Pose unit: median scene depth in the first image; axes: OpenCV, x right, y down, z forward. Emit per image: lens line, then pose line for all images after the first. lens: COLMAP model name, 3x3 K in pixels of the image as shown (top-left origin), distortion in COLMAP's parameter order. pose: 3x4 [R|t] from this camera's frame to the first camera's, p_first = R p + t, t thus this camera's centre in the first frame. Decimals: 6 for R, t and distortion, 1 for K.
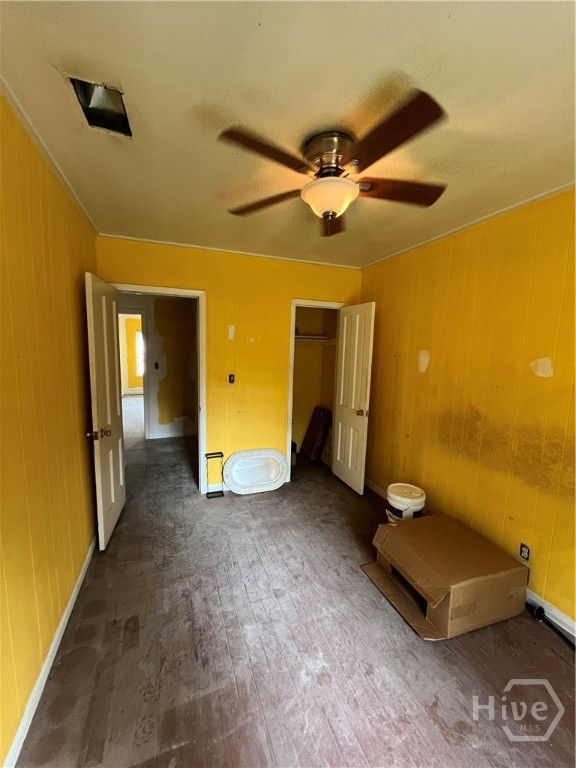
lens RADIAL K [[310.2, 0, 287.6], [0, 310.2, 384.0], [0, 0, 1]] dist [-0.001929, -0.000443]
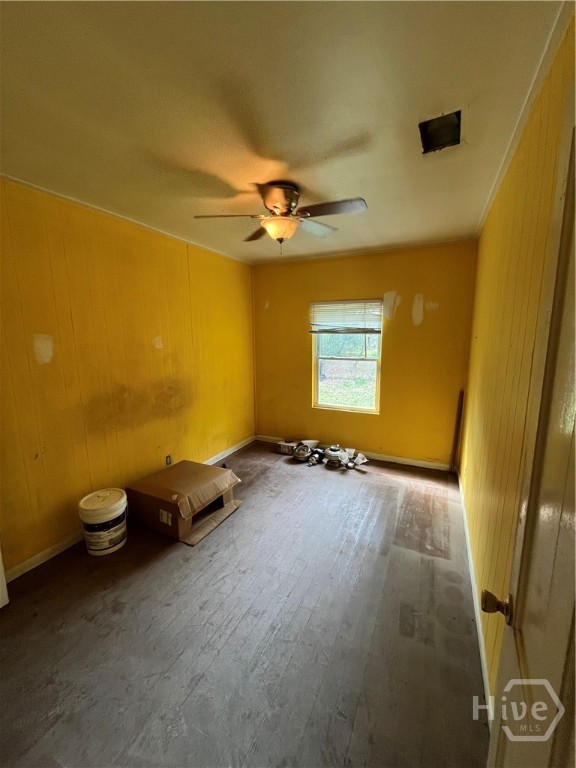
lens RADIAL K [[310.2, 0, 287.0], [0, 310.2, 387.1], [0, 0, 1]] dist [-0.001929, -0.000443]
pose [[-0.690279, -0.141887, 0.709495, -0.642698], [0.078357, 0.960157, 0.268251, -0.171043], [-0.719288, 0.240762, -0.651658, 1.338811]]
